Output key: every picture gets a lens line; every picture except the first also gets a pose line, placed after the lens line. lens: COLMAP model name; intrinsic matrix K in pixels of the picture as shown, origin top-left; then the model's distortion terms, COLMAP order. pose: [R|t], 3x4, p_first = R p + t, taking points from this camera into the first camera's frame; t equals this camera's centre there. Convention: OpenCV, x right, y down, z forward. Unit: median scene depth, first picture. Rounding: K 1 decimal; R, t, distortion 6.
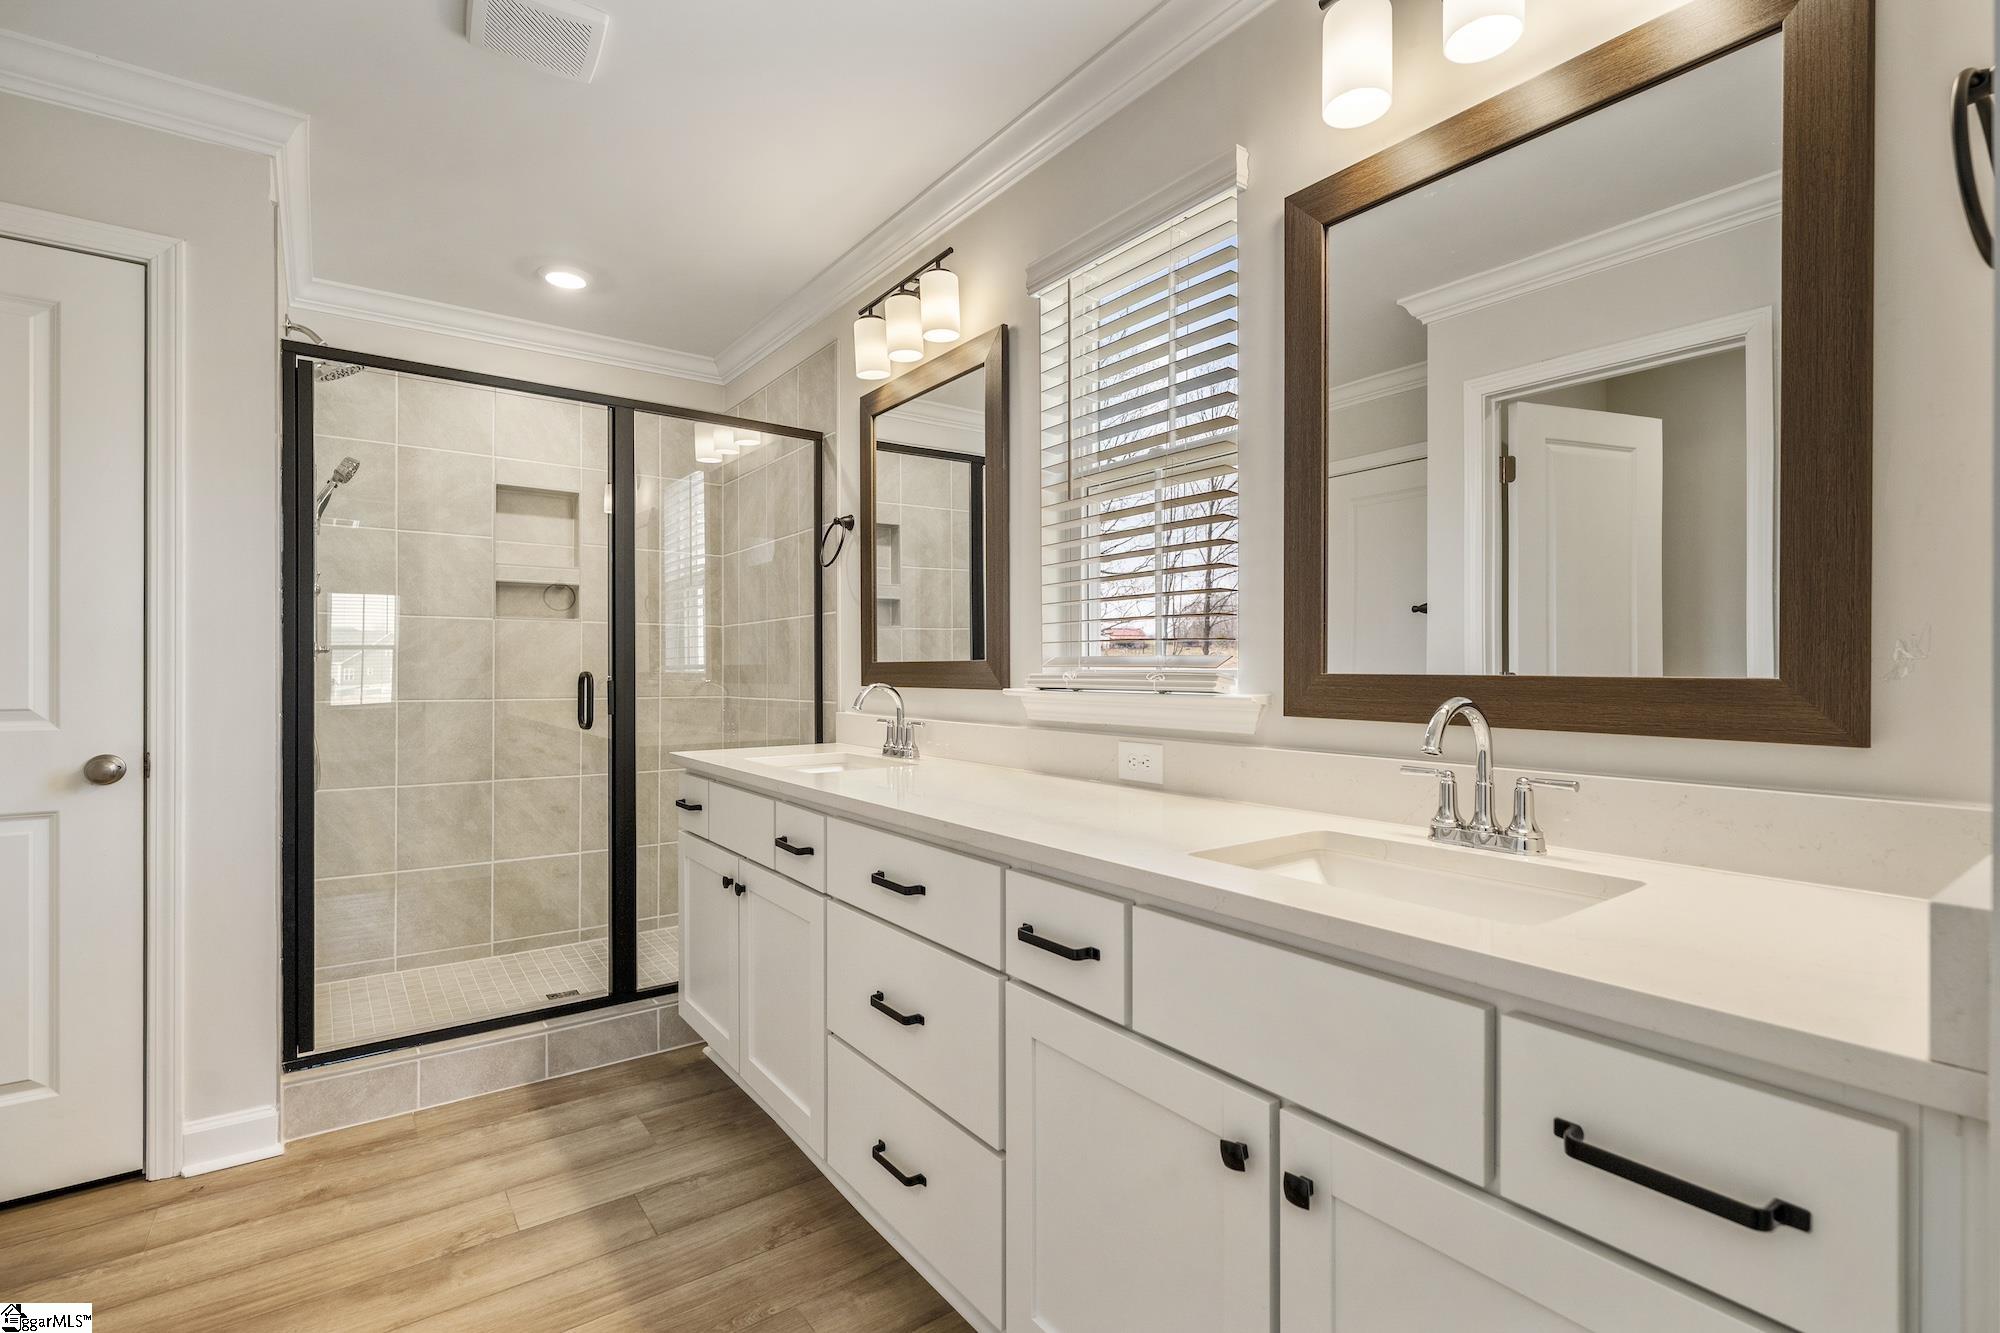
lens RADIAL K [[919.0, 0, 1002.6], [0, 919.0, 670.4], [0, 0, 1]] dist [-0.002533, -0.000179]
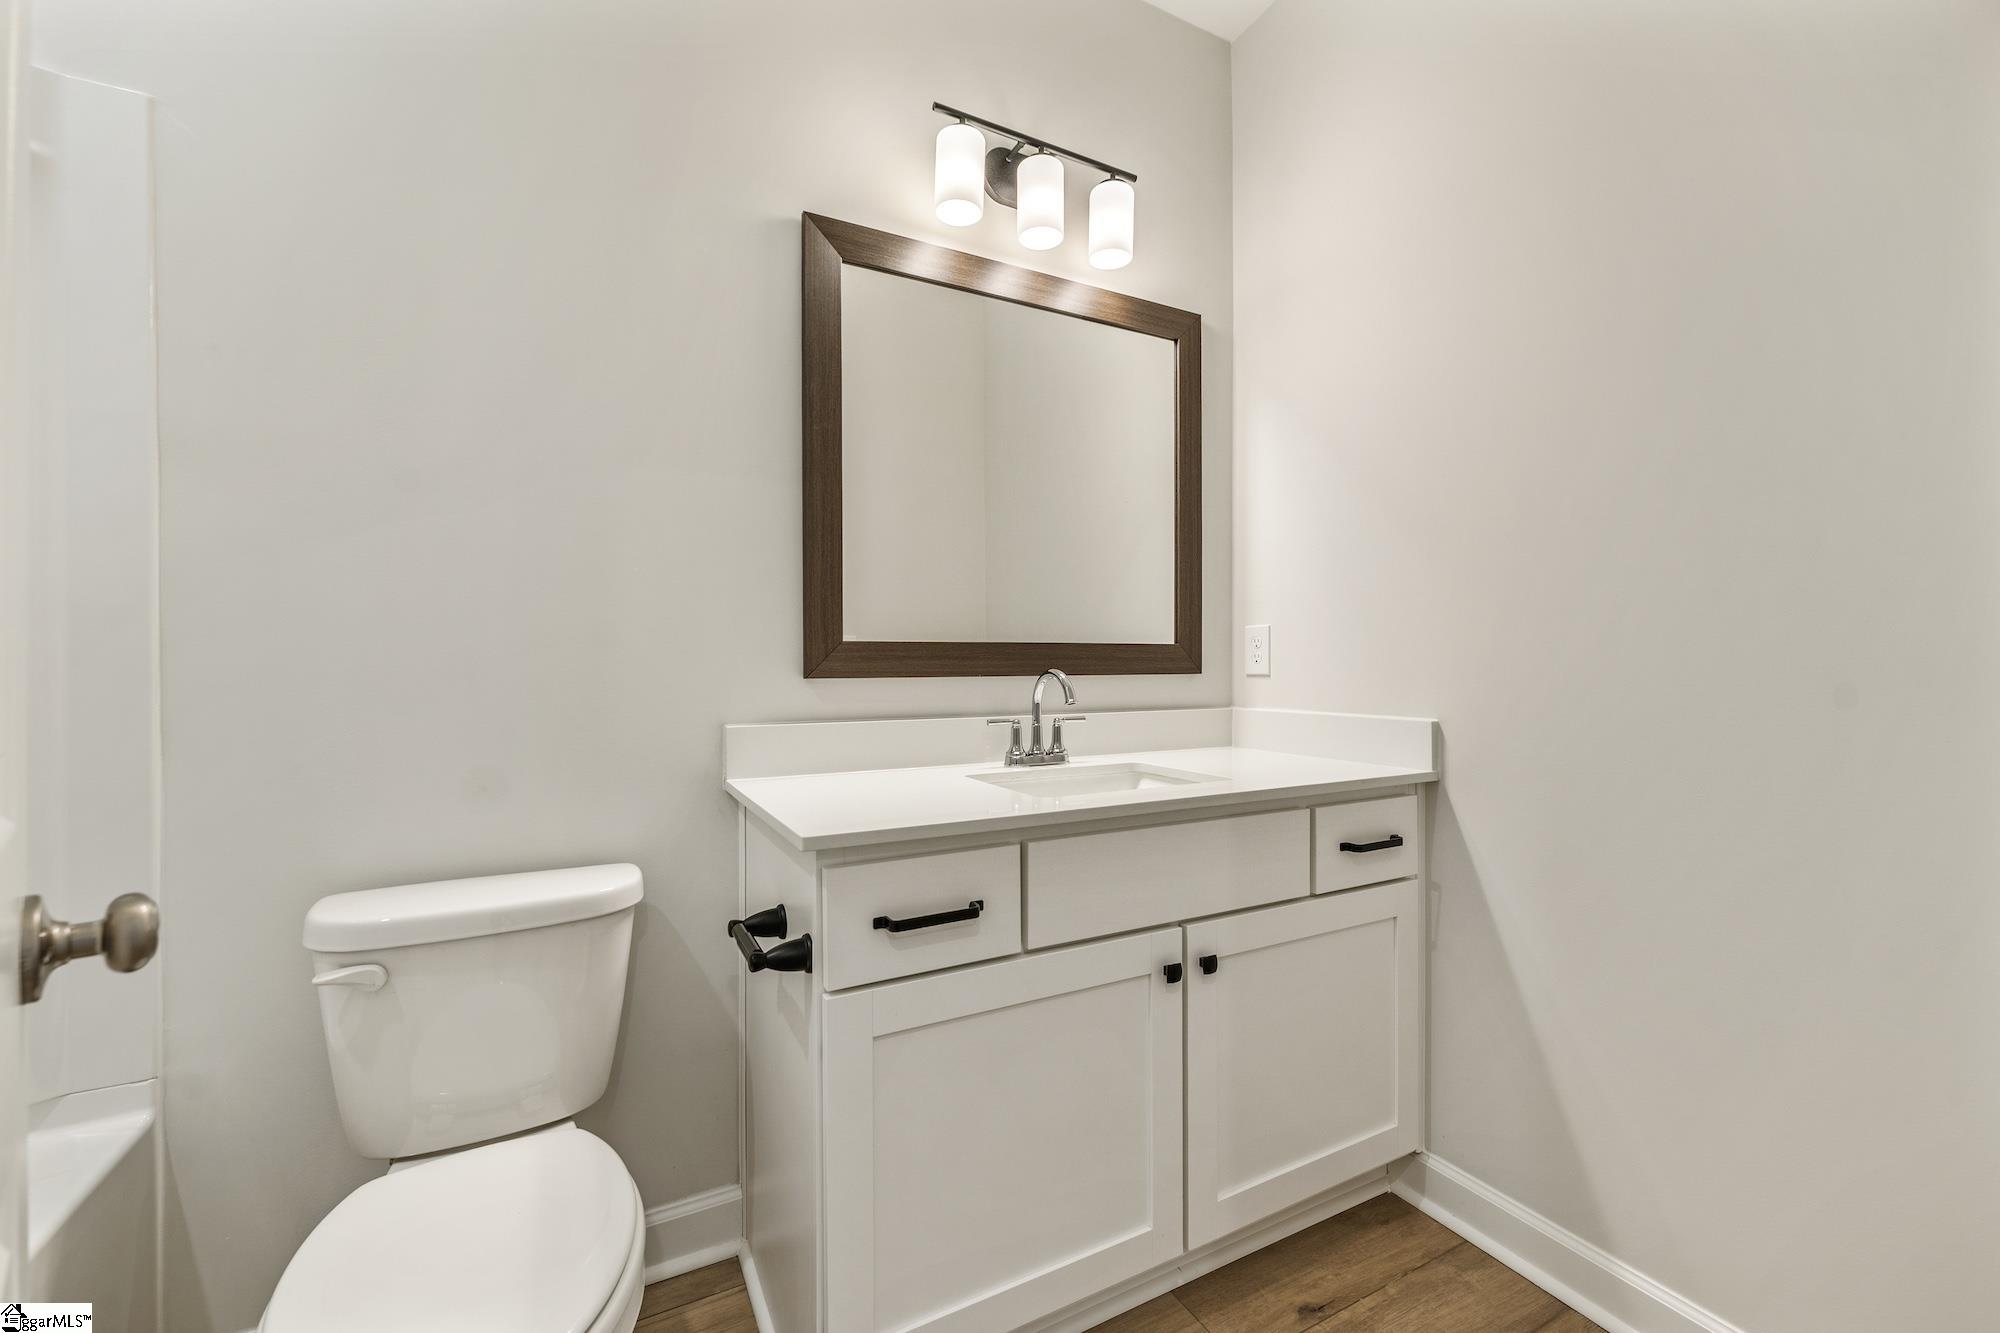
lens RADIAL K [[800.9, 0, 1000.7], [0, 800.9, 671.3], [0, 0, 1]] dist [-0.008454, -0.000130]
pose [[0.158970, -0.000574, 0.987283, -0.866146], [-0.002926, 0.999995, 0.001053, 0.029399], [-0.987279, -0.003056, 0.158967, 0.858524]]
